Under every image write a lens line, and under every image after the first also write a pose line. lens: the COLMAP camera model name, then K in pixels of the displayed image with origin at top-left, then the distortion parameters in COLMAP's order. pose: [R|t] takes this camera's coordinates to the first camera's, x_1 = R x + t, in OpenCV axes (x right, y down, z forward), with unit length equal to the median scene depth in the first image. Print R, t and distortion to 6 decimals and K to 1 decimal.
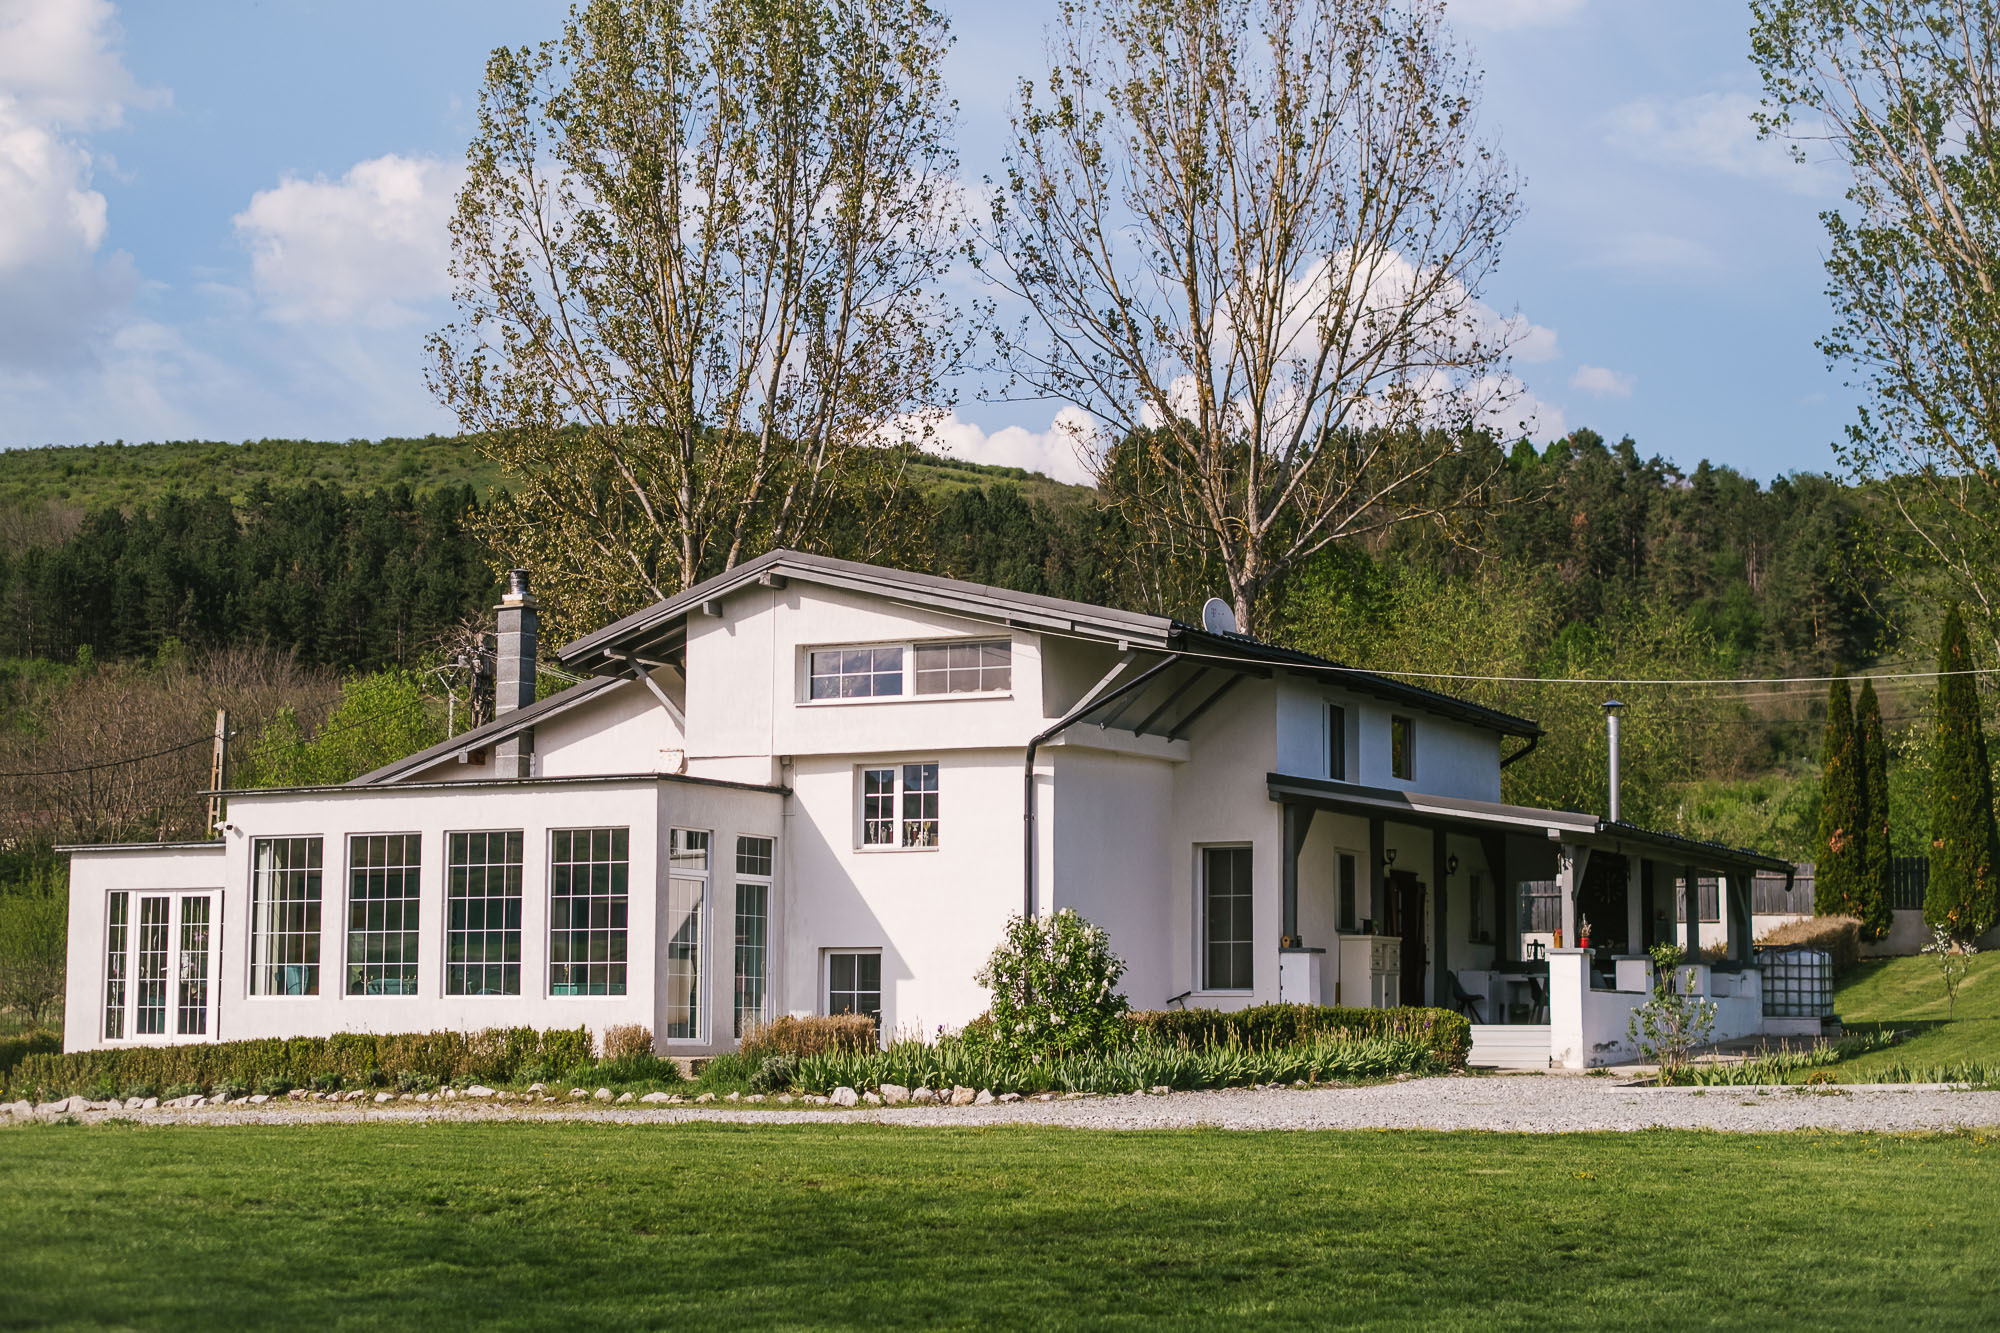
lens RADIAL K [[3191.5, 0, 998.7], [0, 3191.5, 747.5], [0, 0, 1]] dist [-0.052191, 0.124711]
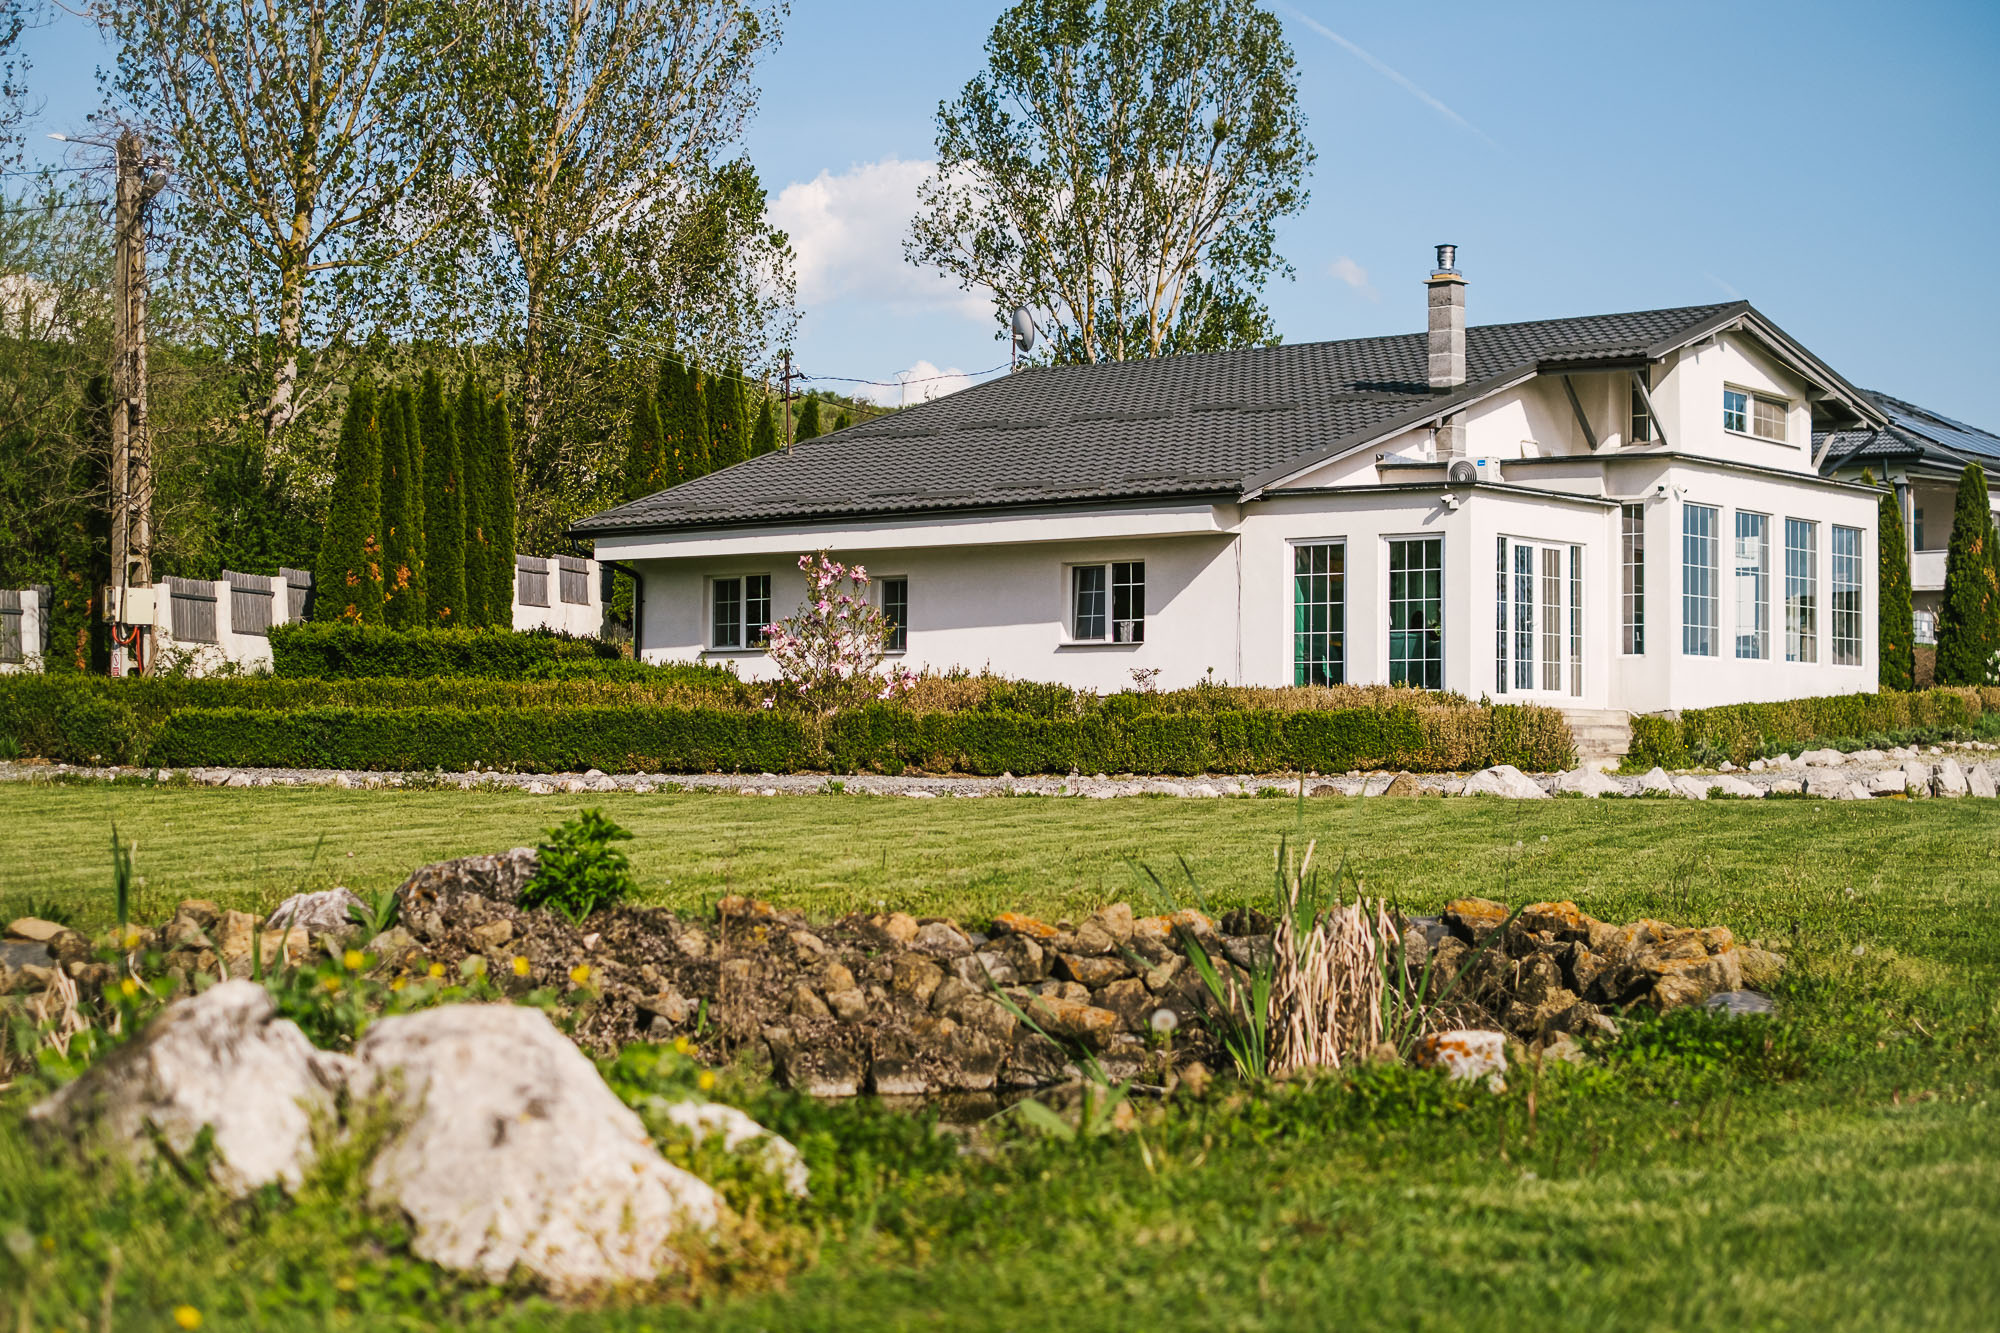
lens RADIAL K [[3191.5, 0, 998.7], [0, 3191.5, 747.5], [0, 0, 1]] dist [-0.052191, 0.124711]
pose [[0.196705, 0.002694, 0.980459, -1.291144], [-0.091463, 0.995686, 0.015614, 0.111813], [-0.976187, -0.092747, 0.196103, 1.009284]]
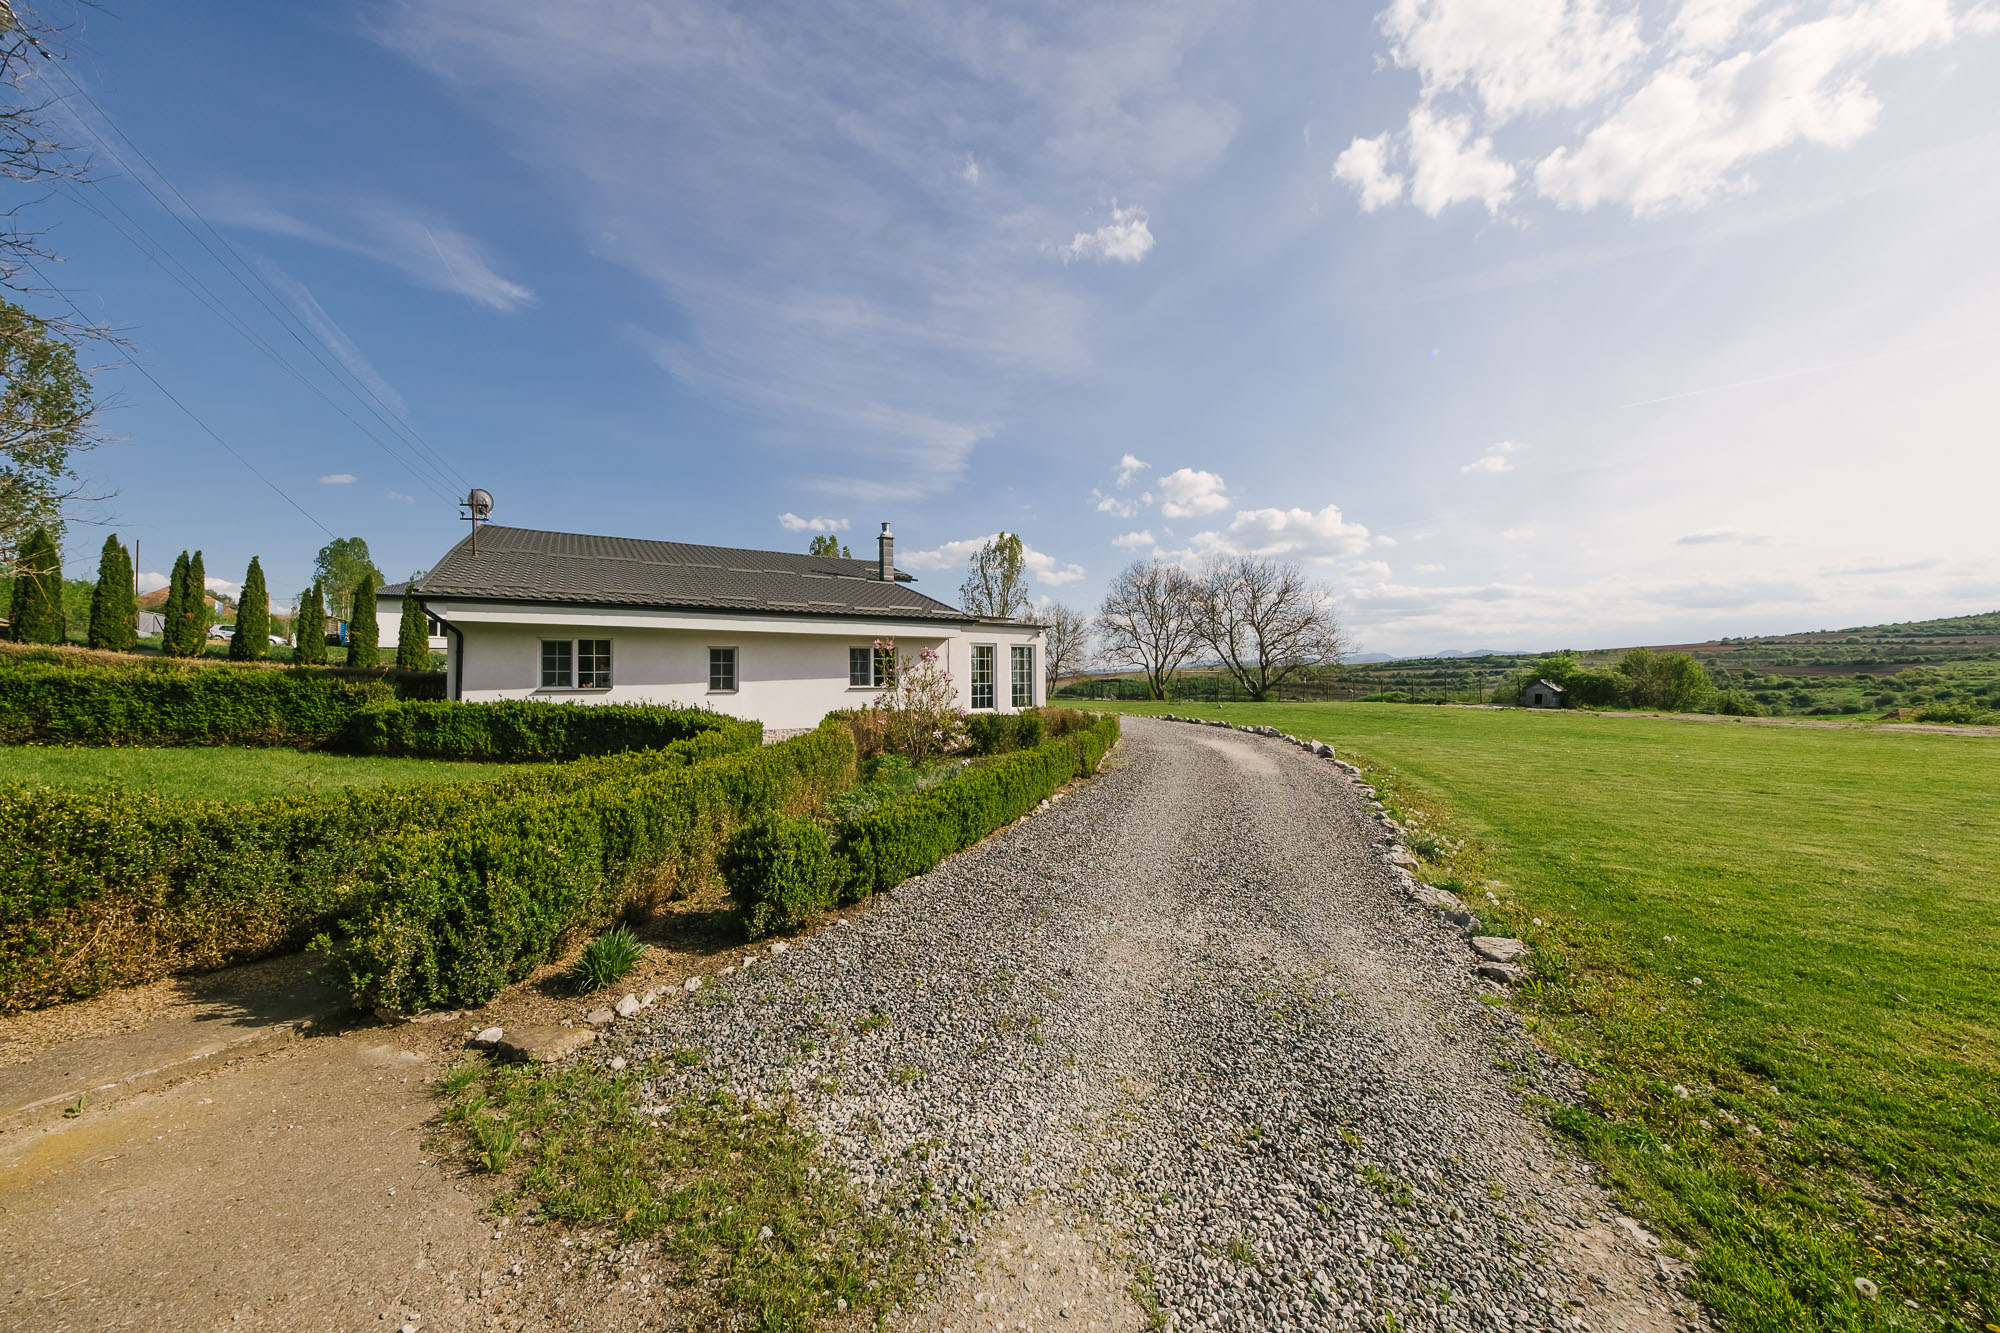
lens RADIAL K [[674.2, 0, 998.3], [0, 674.2, 711.0], [0, 0, 1]] dist [0.002033, 0.000050]
pose [[-0.863323, -0.017846, 0.504335, -0.545483], [-0.038743, 0.998769, -0.030979, 0.117215], [-0.503162, -0.046284, -0.862952, 1.536235]]
